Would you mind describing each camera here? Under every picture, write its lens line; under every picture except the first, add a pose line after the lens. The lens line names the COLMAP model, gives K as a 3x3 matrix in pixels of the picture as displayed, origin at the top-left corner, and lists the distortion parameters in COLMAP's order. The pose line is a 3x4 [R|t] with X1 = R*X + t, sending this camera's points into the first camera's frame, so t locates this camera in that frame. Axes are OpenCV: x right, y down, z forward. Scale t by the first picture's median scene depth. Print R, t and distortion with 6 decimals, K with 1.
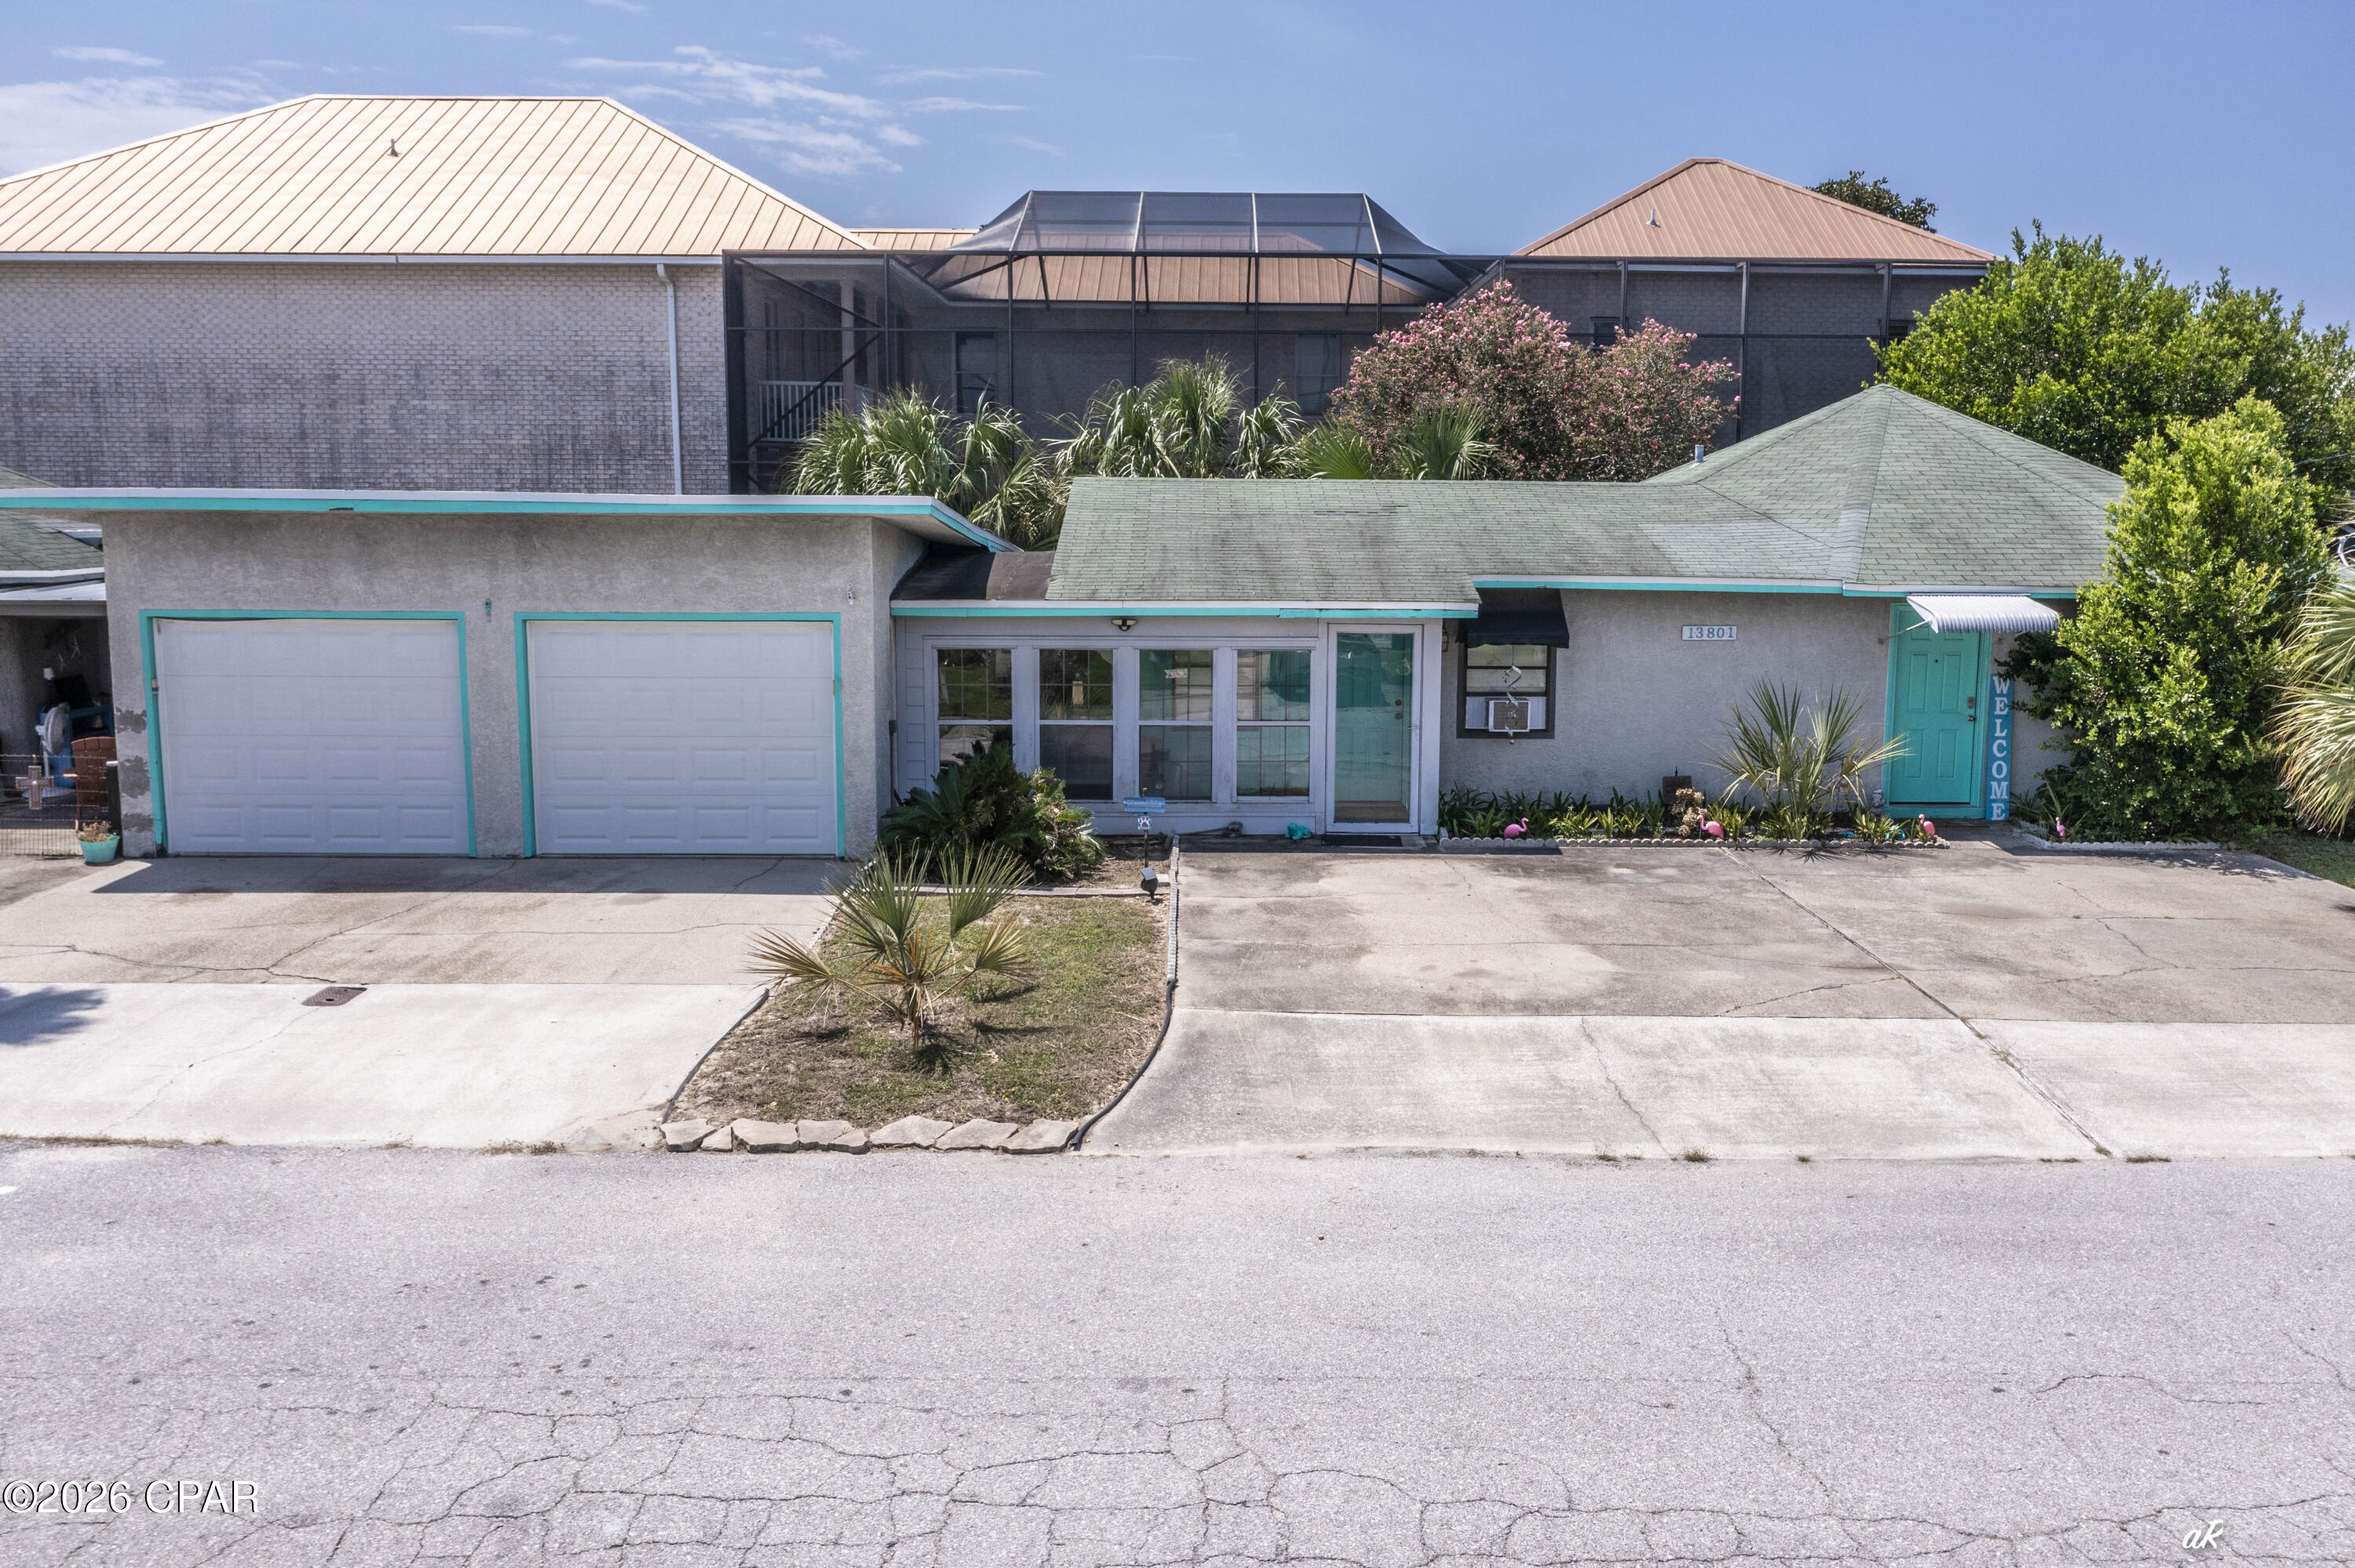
lens RADIAL K [[1868.6, 0, 1236.2], [0, 1868.6, 825.9], [0, 0, 1]] dist [-0.019811, 0.002893]
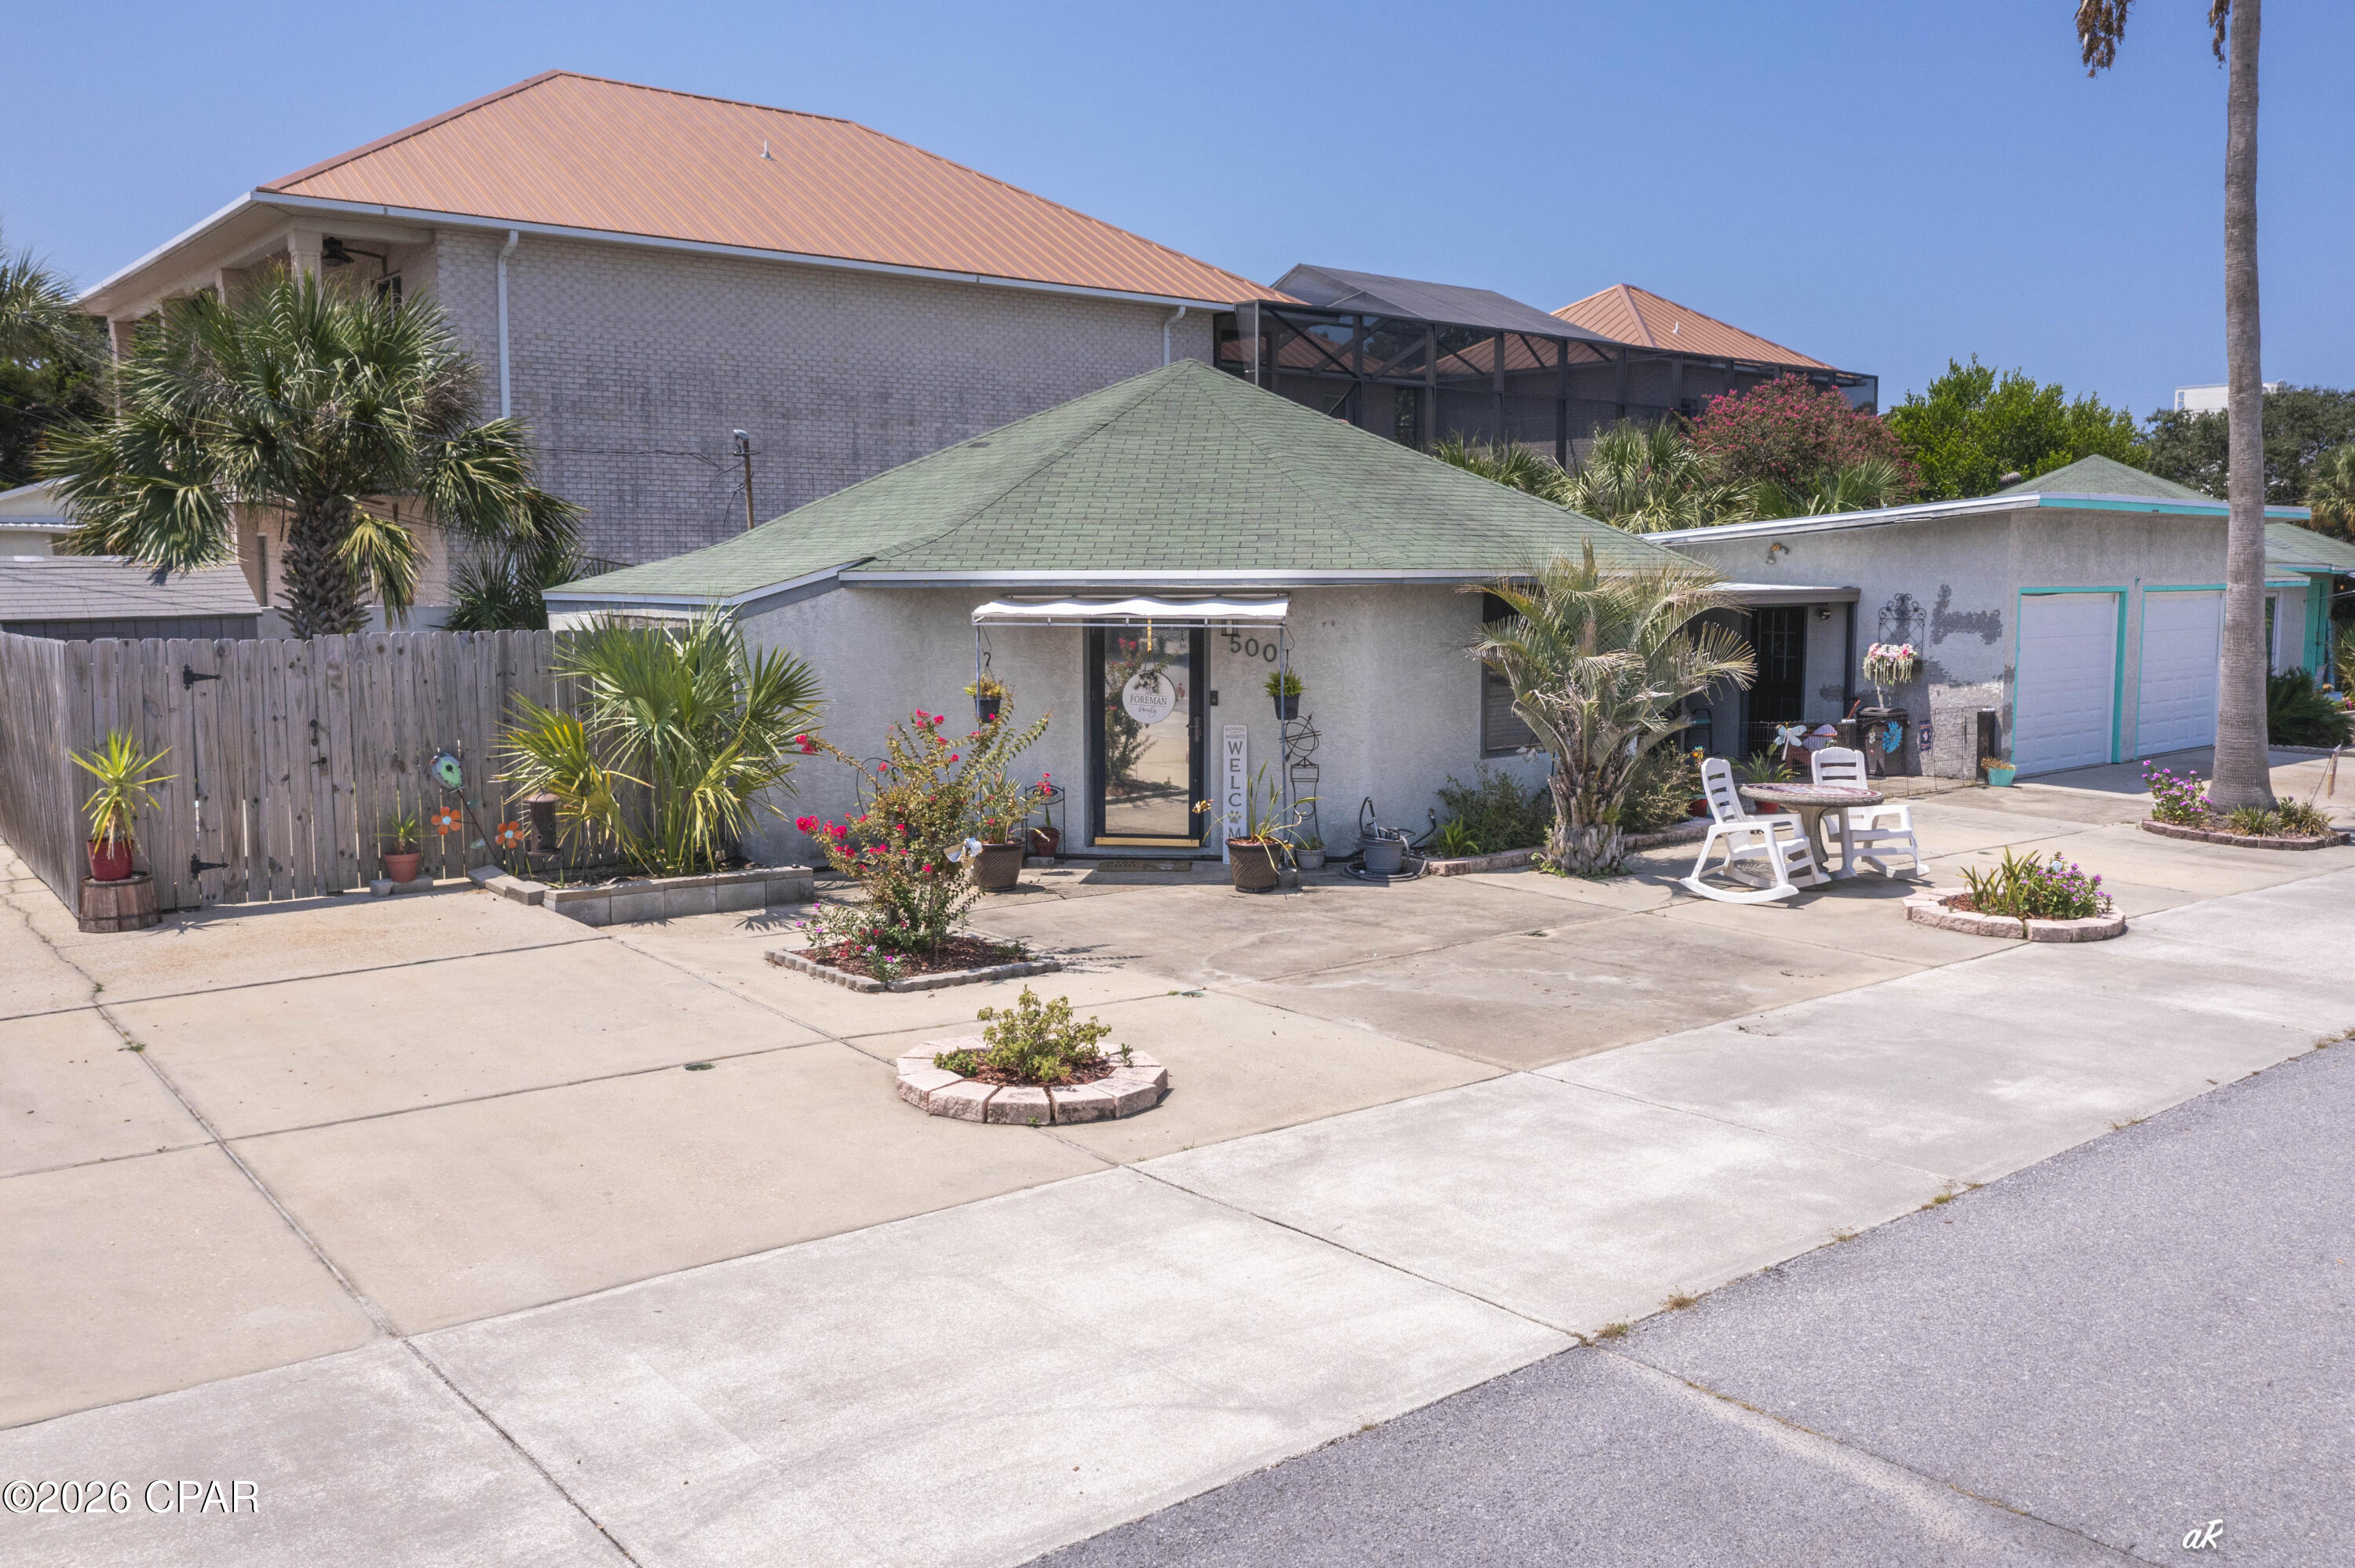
lens RADIAL K [[1868.6, 0, 1180.8], [0, 1868.6, 776.3], [0, 0, 1]] dist [-0.019811, 0.002893]
pose [[0.772058, -0.080893, 0.630383, -2.715176], [0.117961, 0.992872, -0.017063, -0.049807], [-0.624510, 0.087535, 0.776096, 0.542272]]
